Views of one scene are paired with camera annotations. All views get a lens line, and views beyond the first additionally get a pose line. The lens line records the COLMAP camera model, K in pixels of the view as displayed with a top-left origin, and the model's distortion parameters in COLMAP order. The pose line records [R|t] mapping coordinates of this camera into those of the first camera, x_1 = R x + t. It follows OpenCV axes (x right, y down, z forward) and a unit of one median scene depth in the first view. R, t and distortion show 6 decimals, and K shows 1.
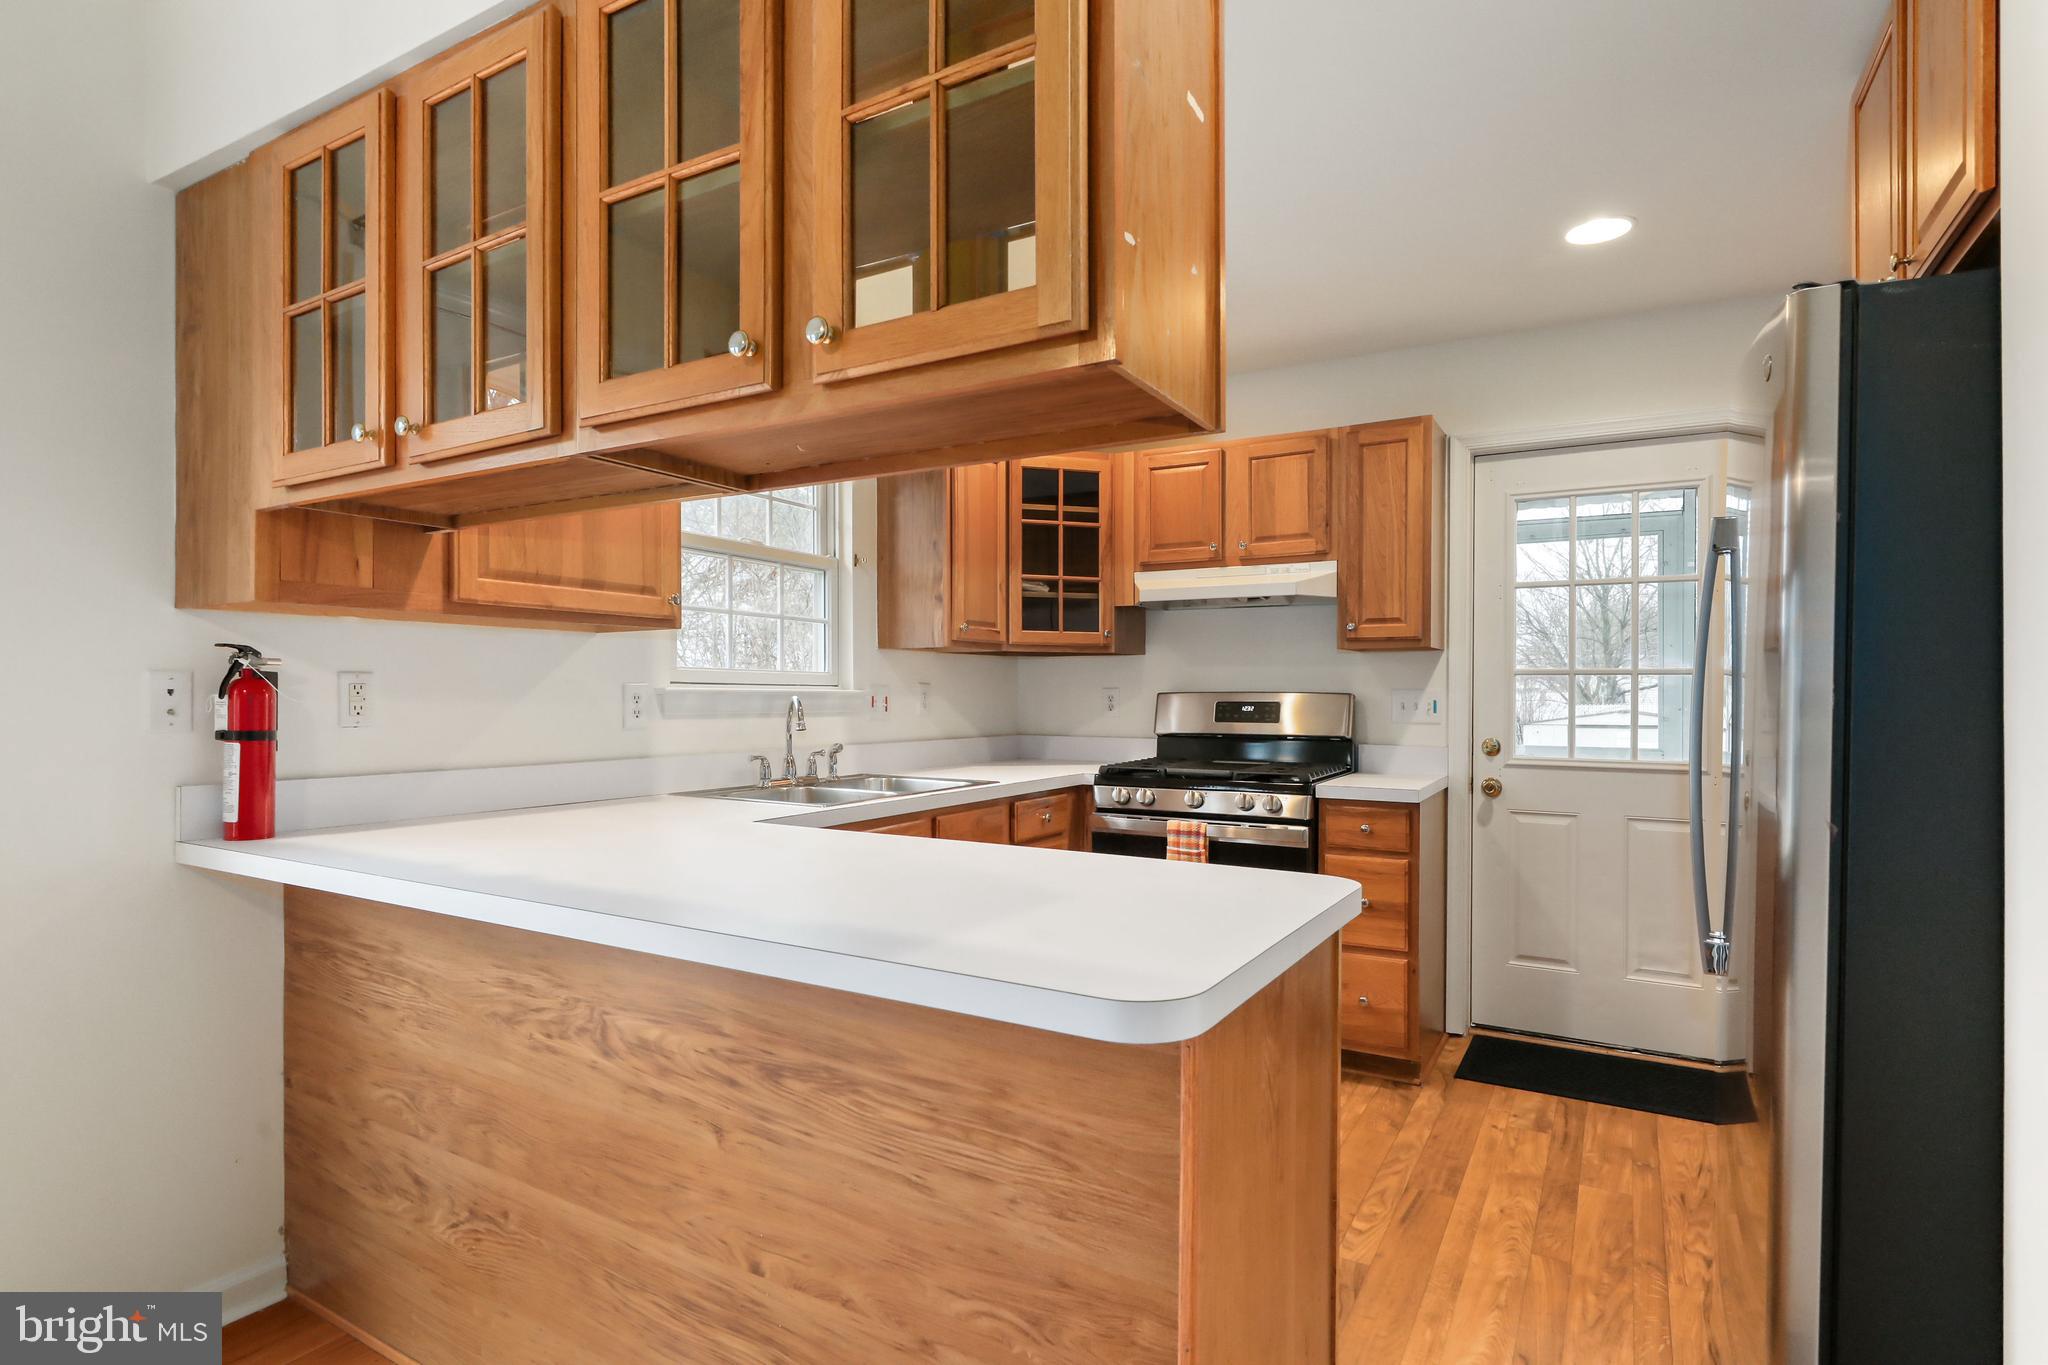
lens RADIAL K [[1043.1, 0, 1026.0], [0, 1043.1, 690.2], [0, 0, 1]] dist [0.004084, -0.001135]
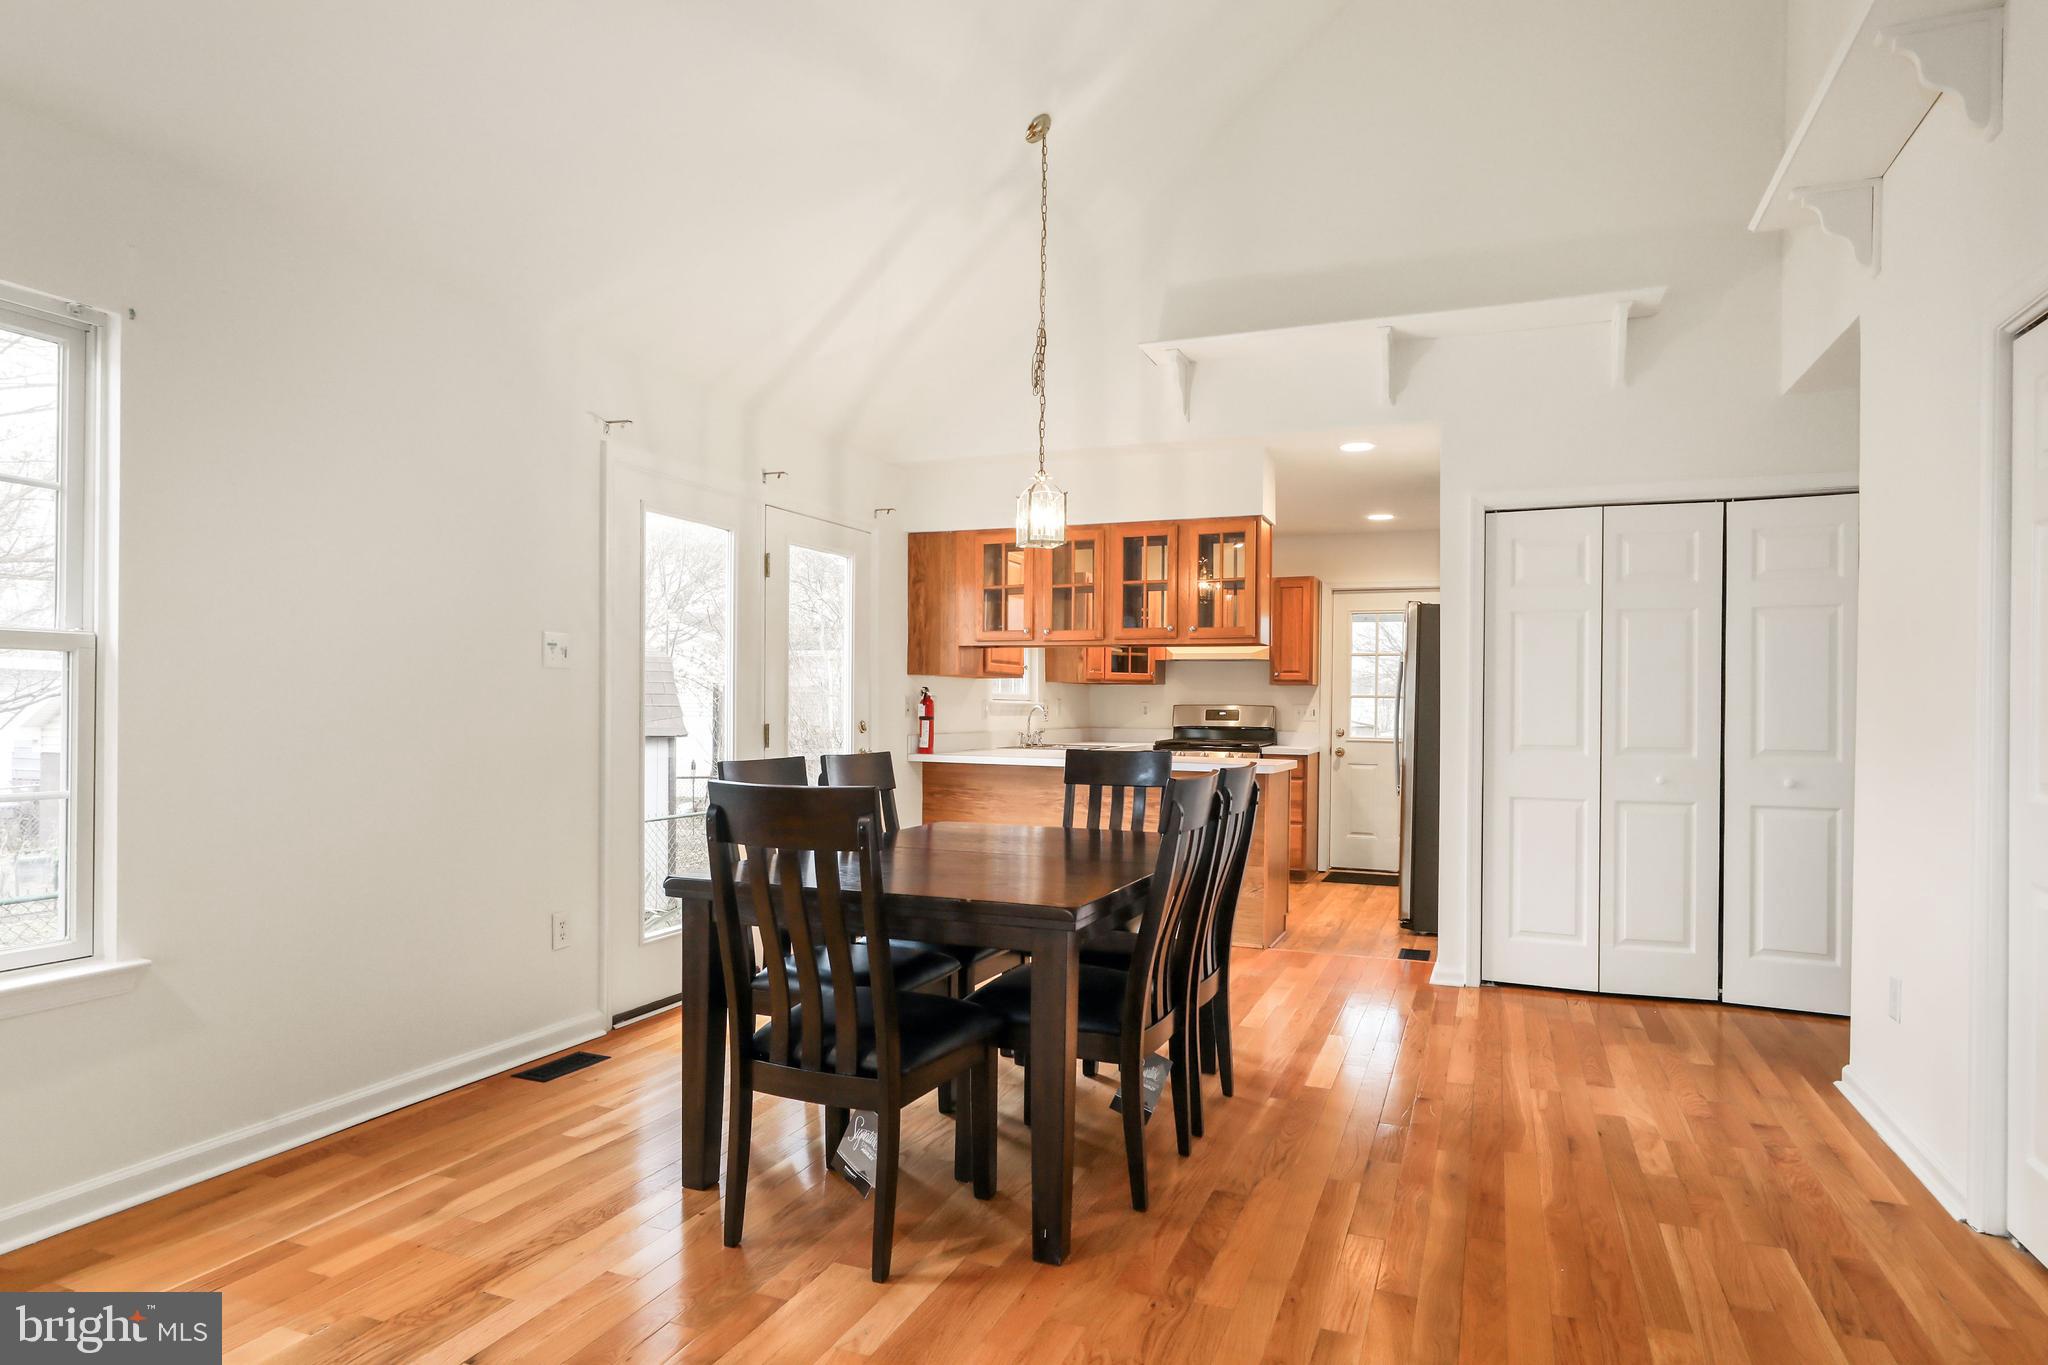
lens RADIAL K [[1187.1, 0, 1023.9], [0, 1187.1, 701.2], [0, 0, 1]] dist [0.003662, 0.004119]
pose [[0.990065, 0.007572, 0.140408, -0.515147], [-0.007887, 0.999967, 0.001690, -0.006568], [-0.140391, -0.002780, 0.990092, -1.266776]]
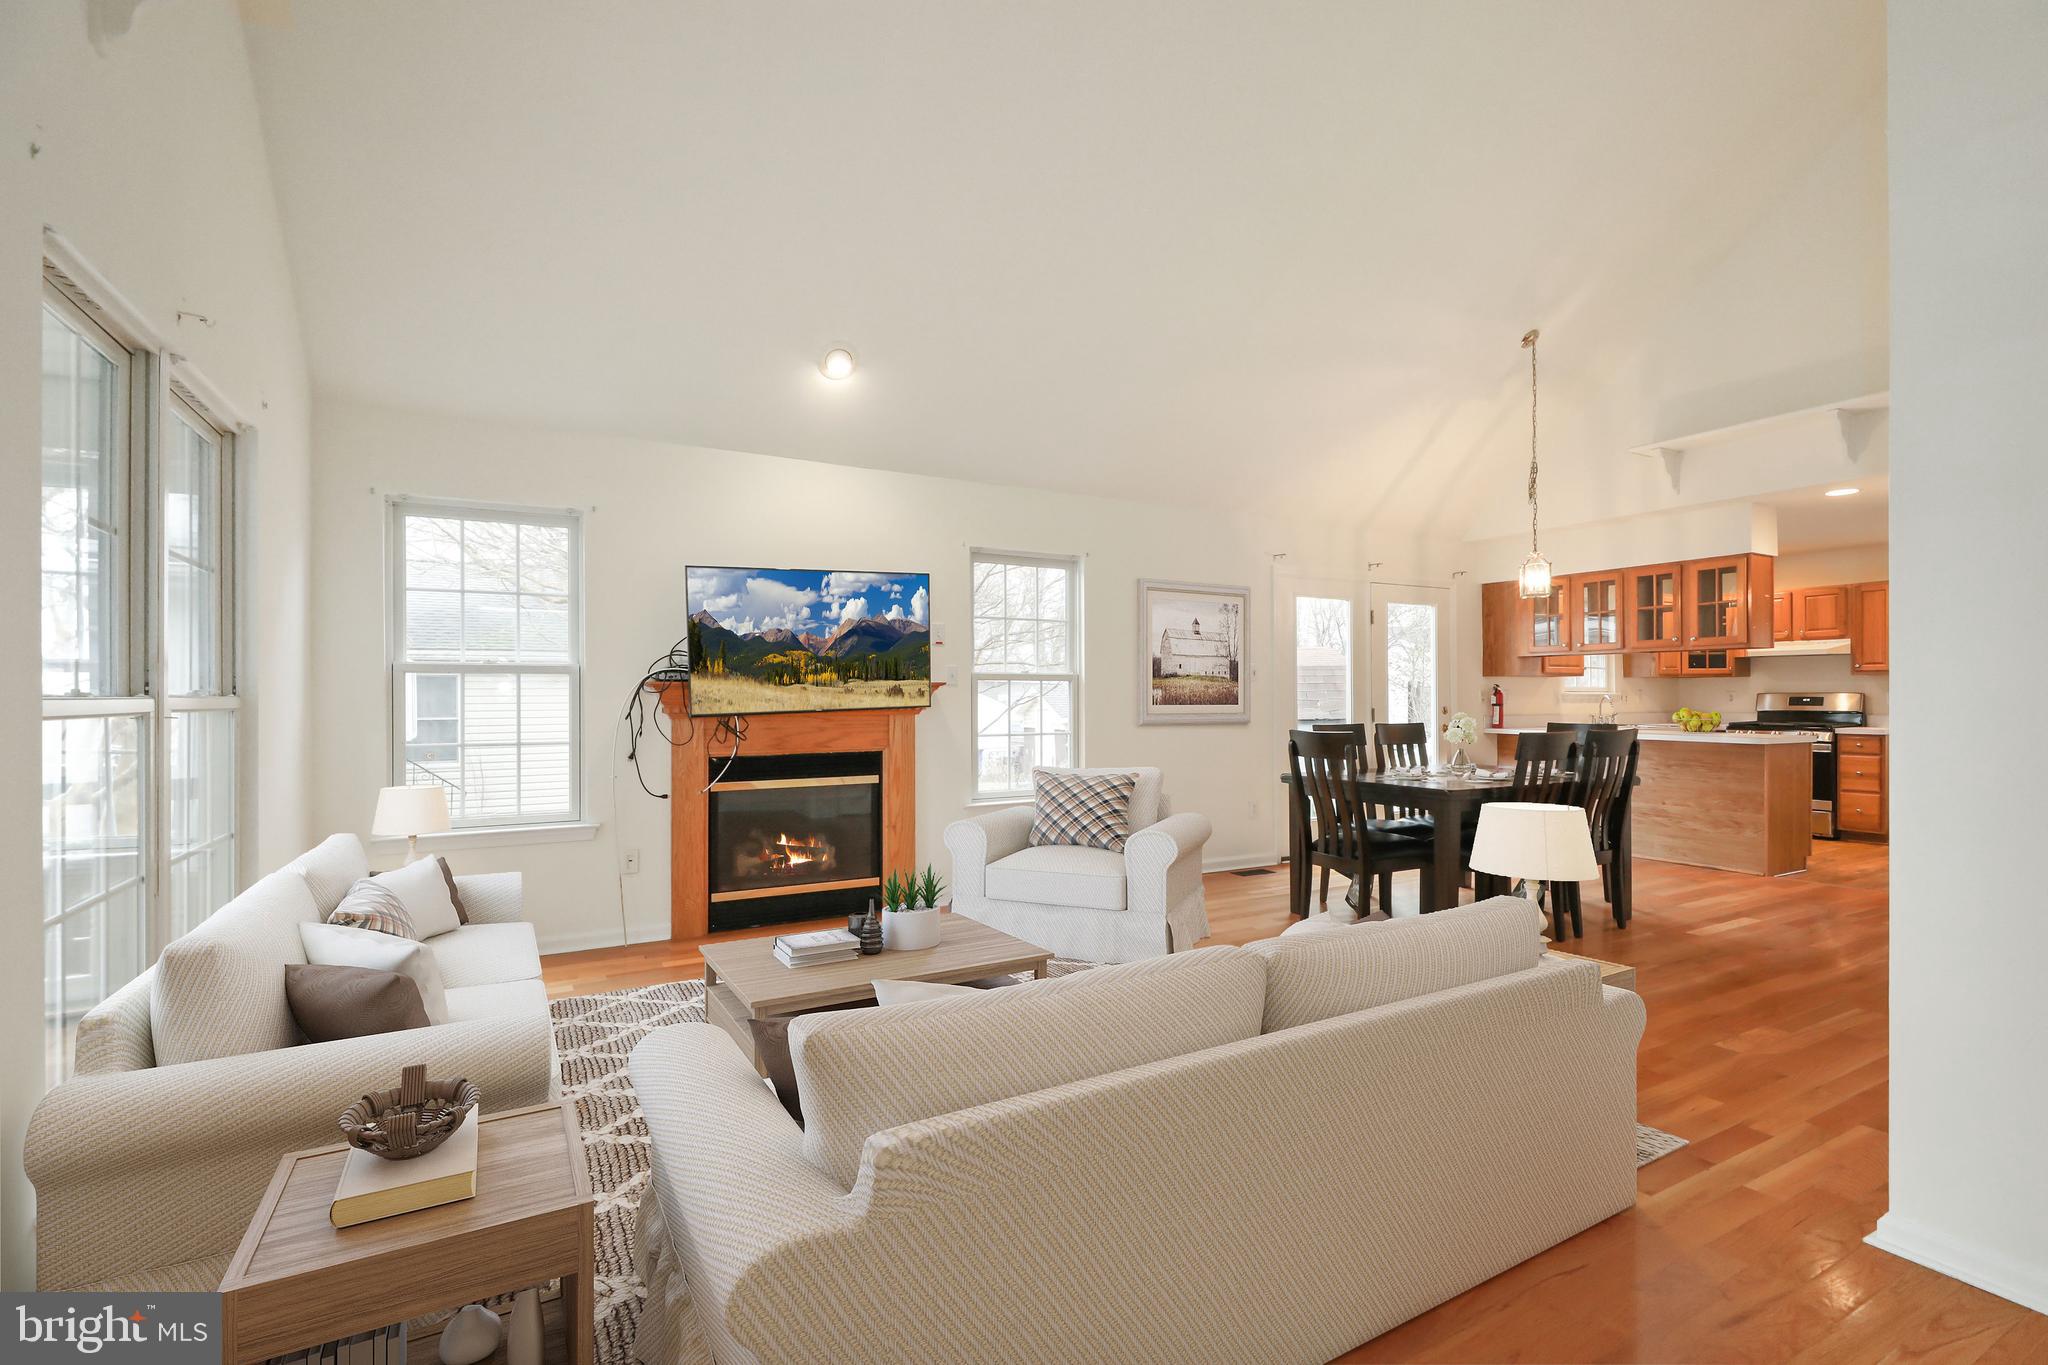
lens RADIAL K [[932.9, 0, 1015.6], [0, 932.9, 693.2], [0, 0, 1]] dist [0.001526, -0.000408]
pose [[0.856153, -0.007554, -0.516667, -0.246731], [0.007566, 0.999969, -0.002083, -0.007122], [0.516667, -0.002126, 0.856184, -1.879602]]
